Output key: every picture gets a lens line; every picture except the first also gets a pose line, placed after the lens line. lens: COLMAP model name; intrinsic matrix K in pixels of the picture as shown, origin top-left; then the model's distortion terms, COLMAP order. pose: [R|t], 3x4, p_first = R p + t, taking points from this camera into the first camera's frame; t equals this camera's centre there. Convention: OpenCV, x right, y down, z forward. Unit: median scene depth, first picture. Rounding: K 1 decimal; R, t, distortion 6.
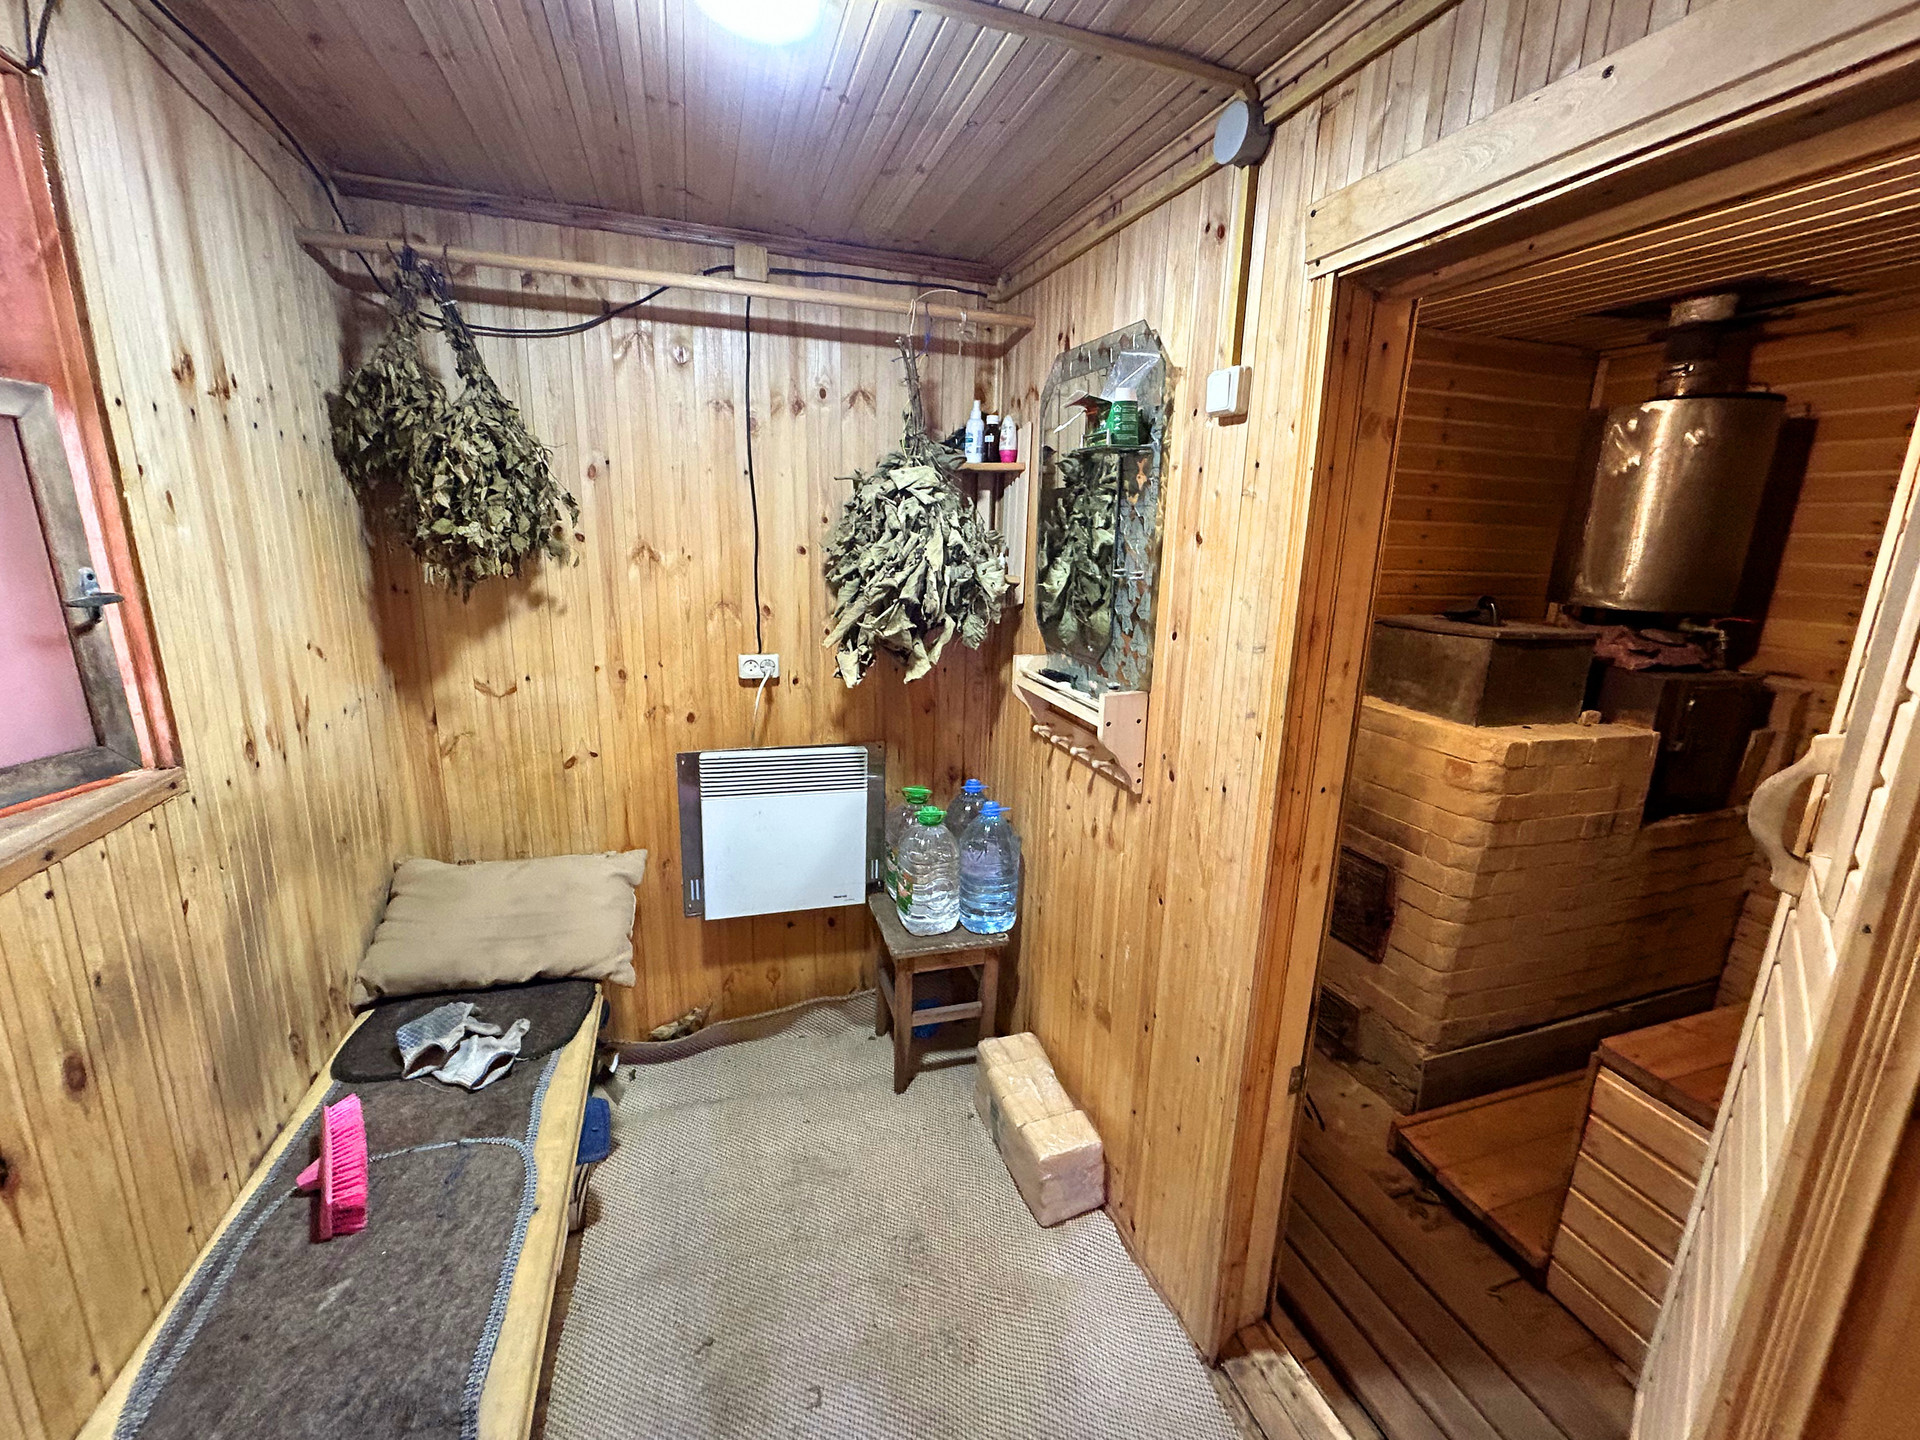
lens RADIAL K [[790.5, 0, 960.0], [0, 790.5, 720.0], [0, 0, 1]] dist [-0.001241, 0.000558]
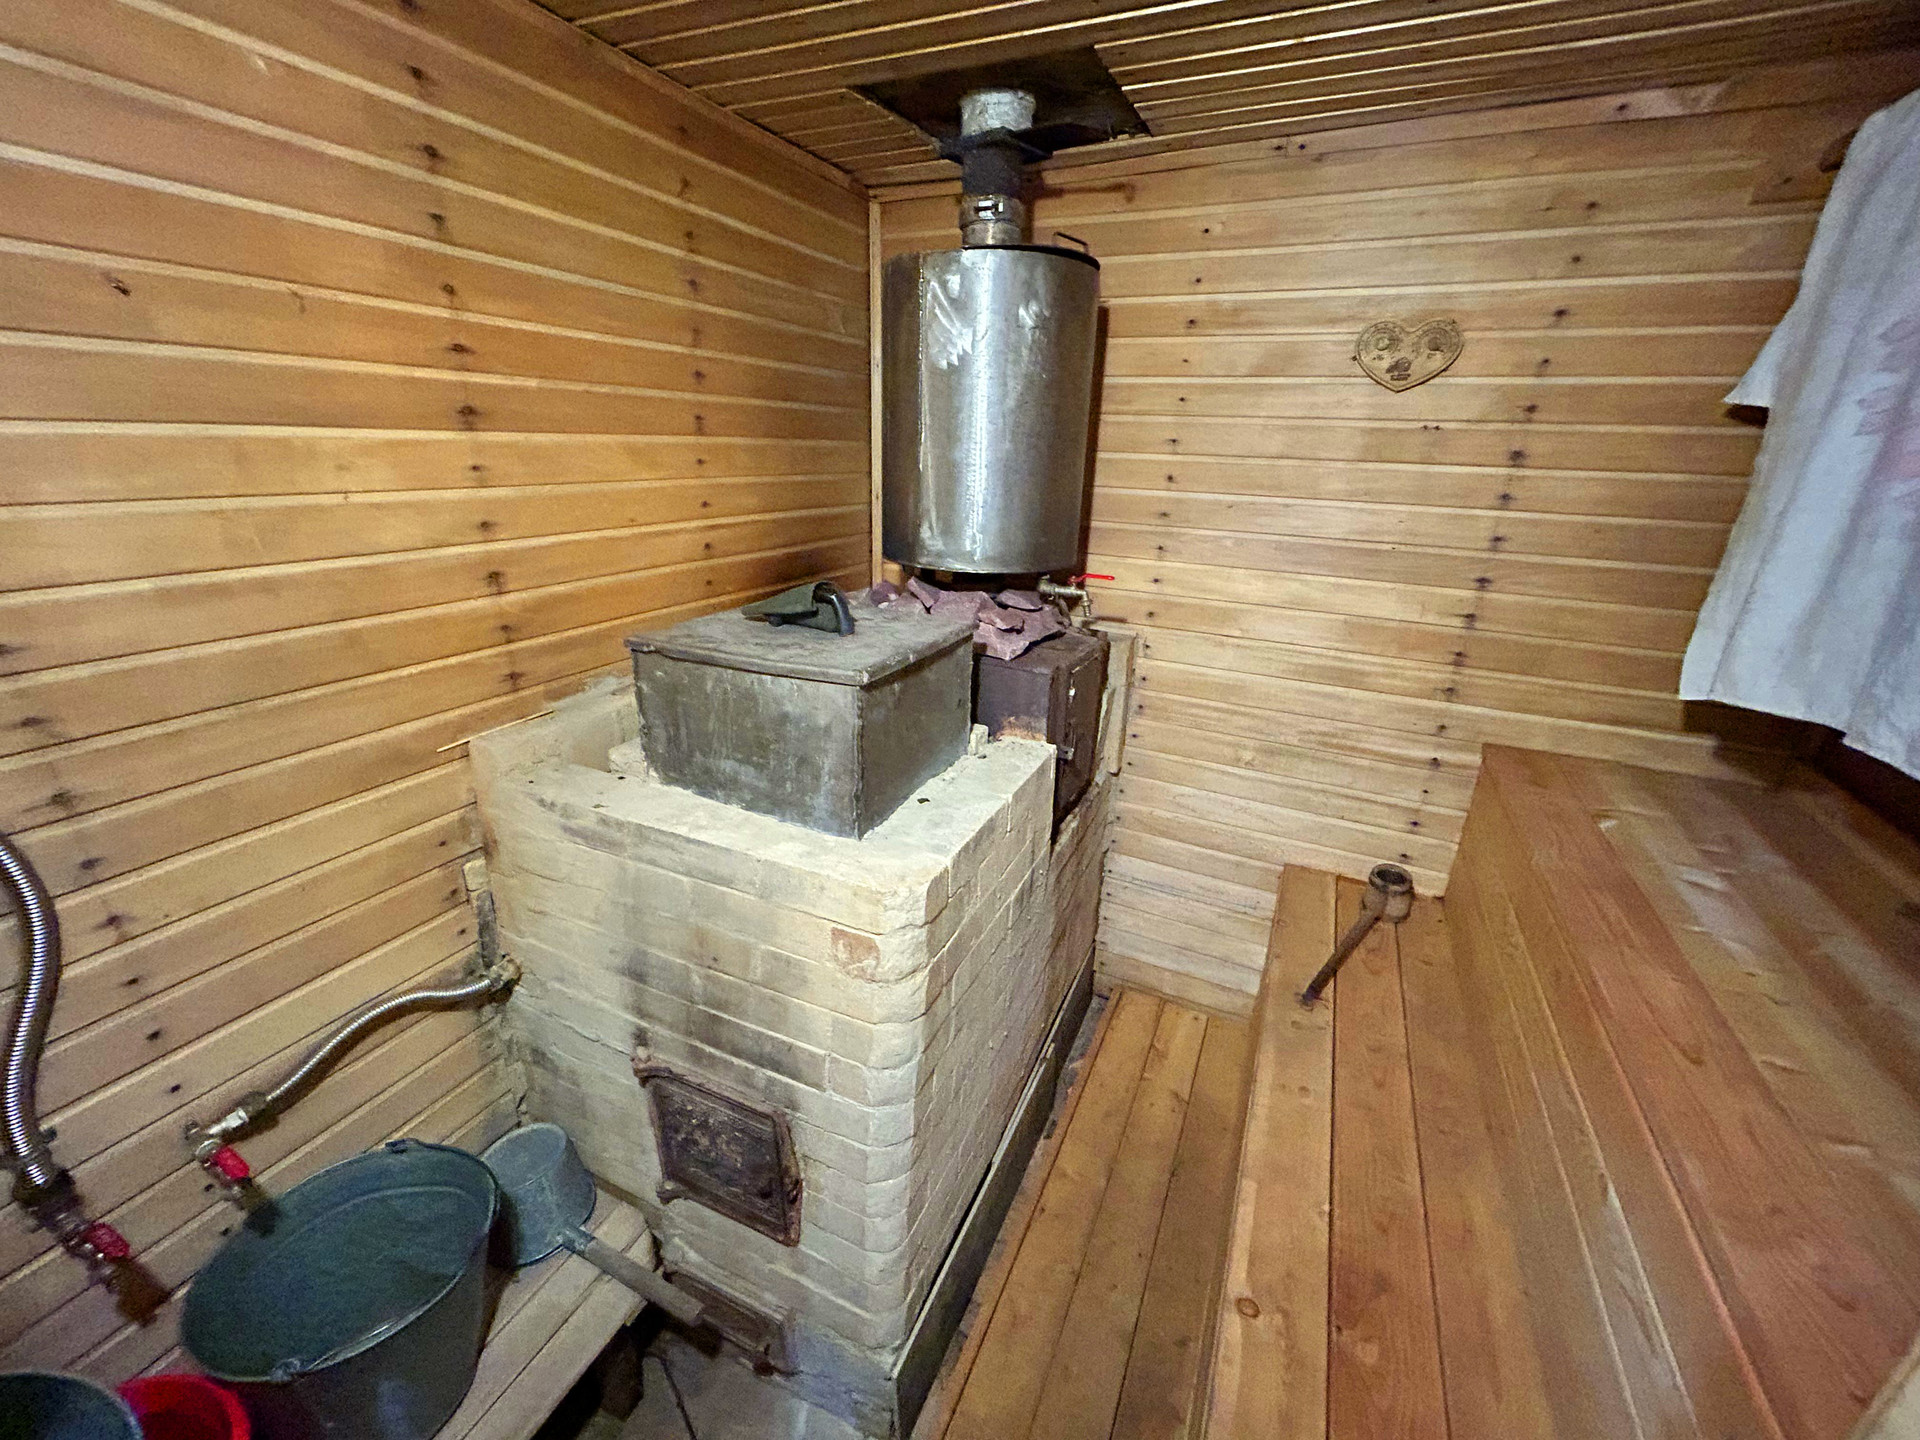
lens RADIAL K [[790.5, 0, 960.0], [0, 790.5, 720.0], [0, 0, 1]] dist [-0.001241, 0.000558]
pose [[0.690226, -0.252101, 0.678258, 0.331154], [0.166822, 0.967535, 0.189857, -0.154703], [-0.704101, -0.017896, 0.709874, 0.533890]]
